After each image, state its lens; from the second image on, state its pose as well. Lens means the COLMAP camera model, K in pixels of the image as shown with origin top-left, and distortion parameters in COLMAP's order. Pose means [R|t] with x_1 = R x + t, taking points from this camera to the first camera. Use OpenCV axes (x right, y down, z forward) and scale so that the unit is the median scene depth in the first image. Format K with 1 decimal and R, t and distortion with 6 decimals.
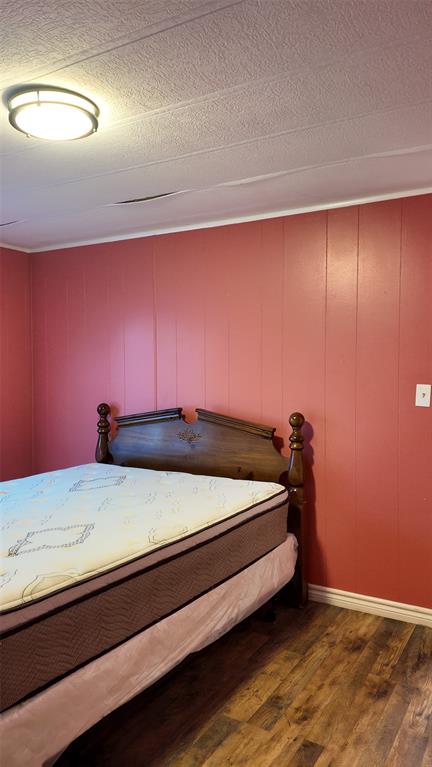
lens RADIAL K [[566.8, 0, 221.0], [0, 566.8, 383.1], [0, 0, 1]] dist [0.121038, -0.151329]
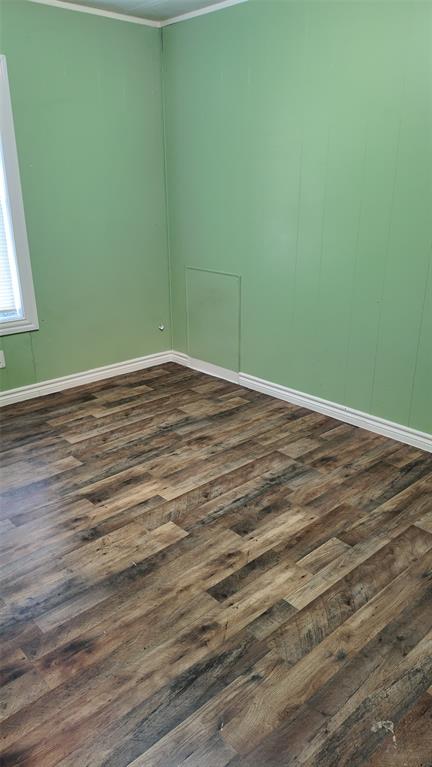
lens RADIAL K [[566.8, 0, 221.0], [0, 566.8, 383.1], [0, 0, 1]] dist [0.121038, -0.151329]
pose [[-0.964300, -0.073468, 0.254415, -0.057409], [0.020921, 0.936606, 0.349760, -0.013501], [-0.263983, 0.342596, -0.901632, 1.686523]]
